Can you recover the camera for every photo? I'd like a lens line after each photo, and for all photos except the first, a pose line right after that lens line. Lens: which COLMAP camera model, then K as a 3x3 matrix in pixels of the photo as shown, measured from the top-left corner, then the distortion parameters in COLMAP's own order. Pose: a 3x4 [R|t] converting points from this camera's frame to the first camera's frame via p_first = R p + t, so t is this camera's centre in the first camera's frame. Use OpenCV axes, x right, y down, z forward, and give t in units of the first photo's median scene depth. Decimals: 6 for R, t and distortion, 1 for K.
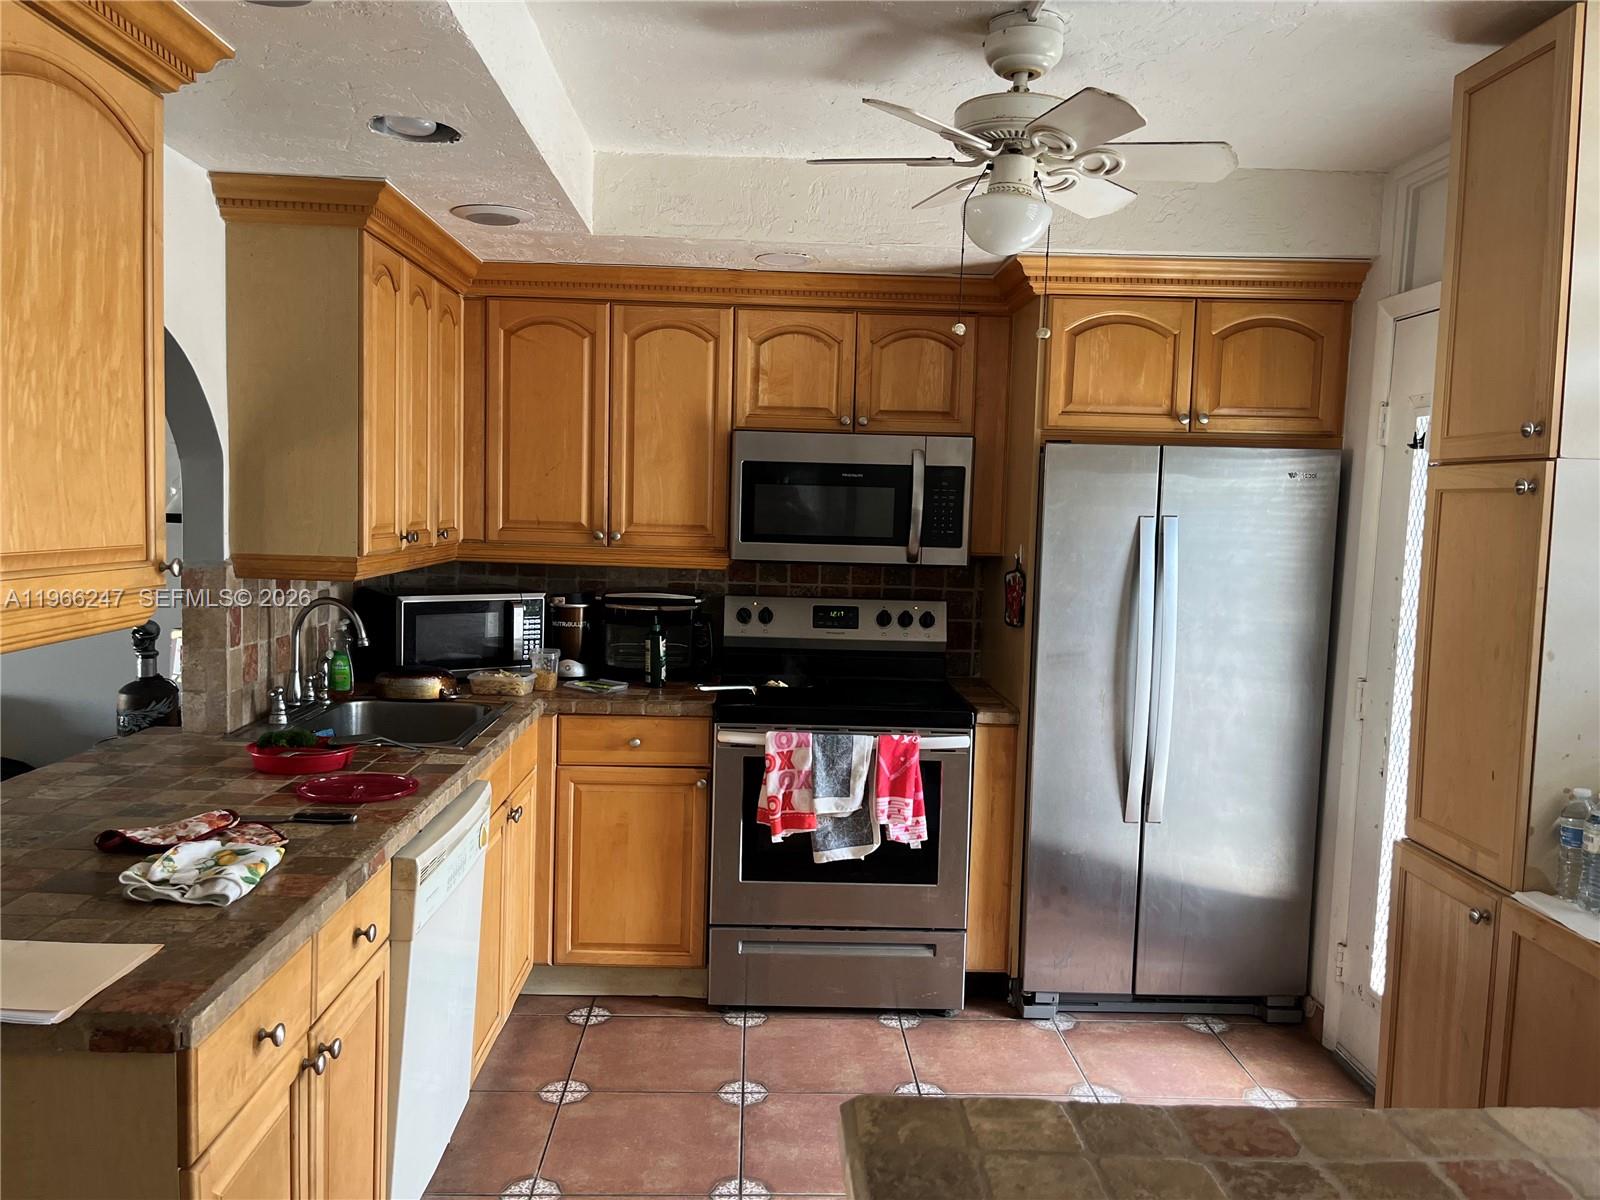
lens RADIAL K [[1227.6, 0, 796.1], [0, 1227.6, 600.9], [0, 0, 1]] dist [0.040478, -0.031930]
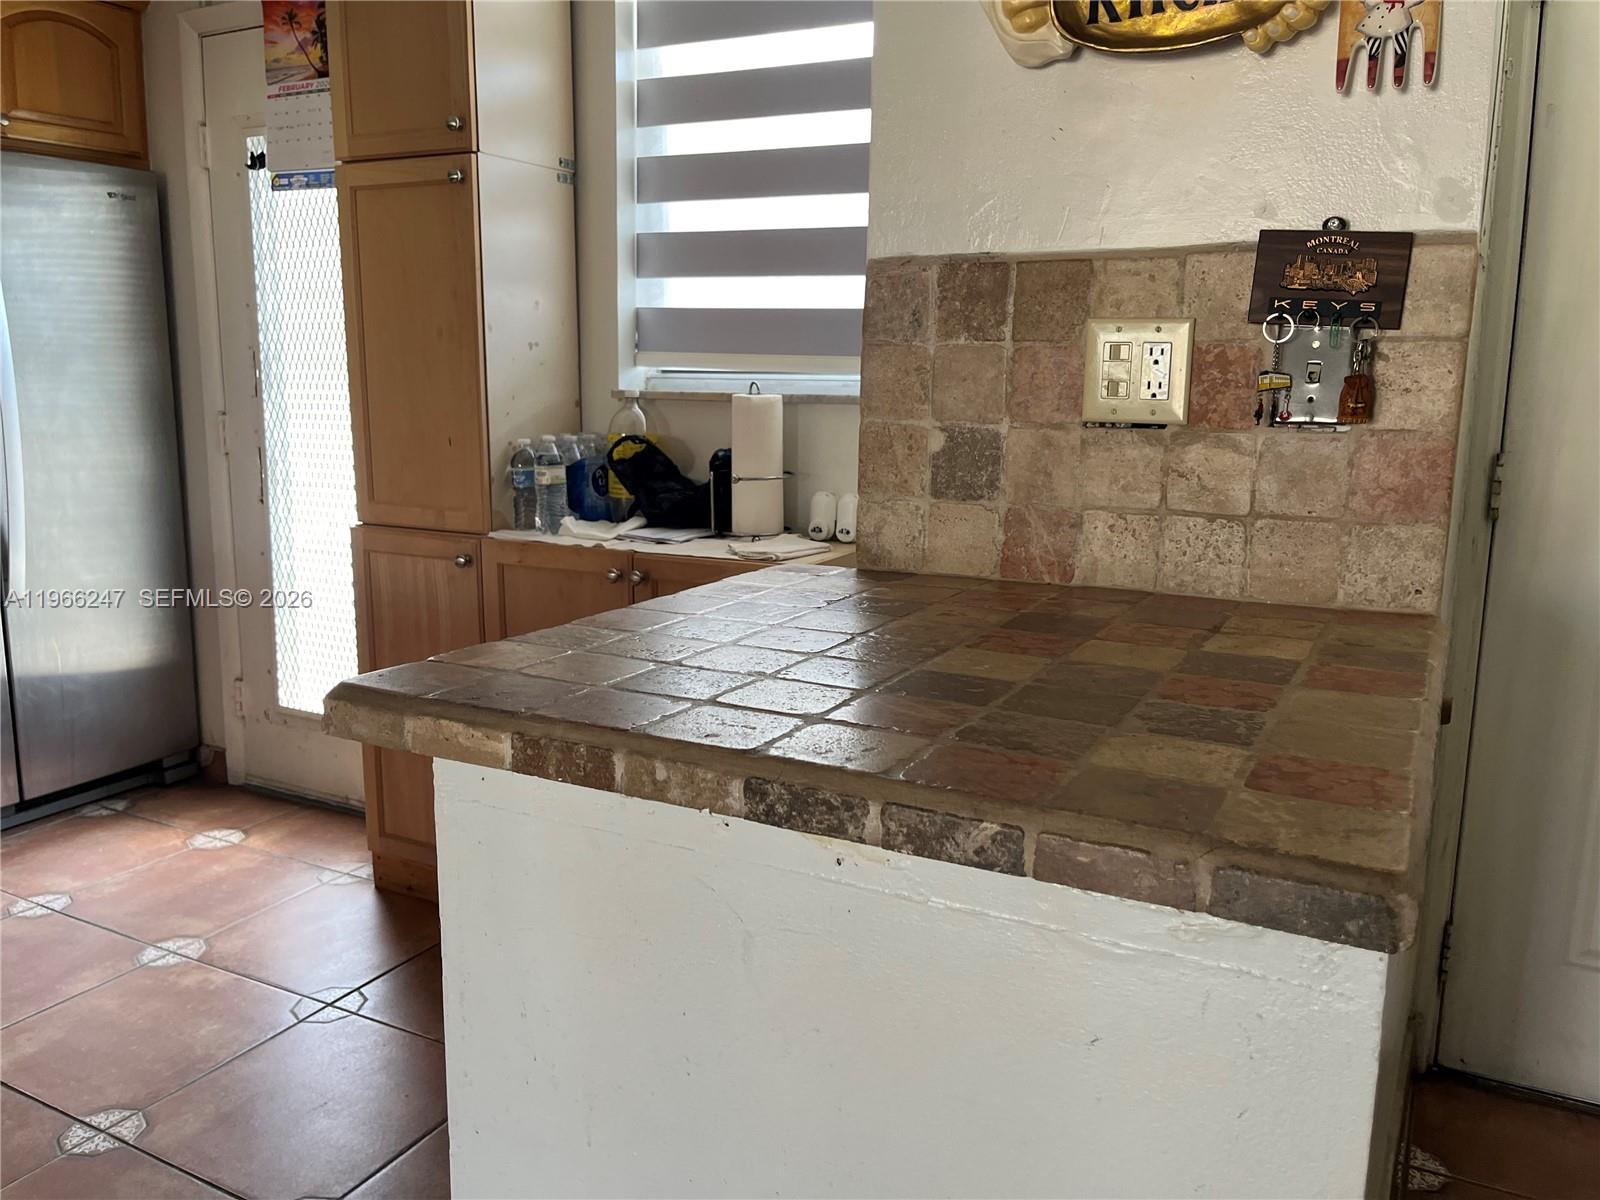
lens RADIAL K [[1227.6, 0, 798.2], [0, 1227.6, 592.5], [0, 0, 1]] dist [0.040478, -0.031930]
pose [[0.490634, -0.180776, 0.852407, -0.194847], [0.077125, 0.983413, 0.164167, 0.080374], [-0.867946, -0.014804, 0.496438, 0.104578]]
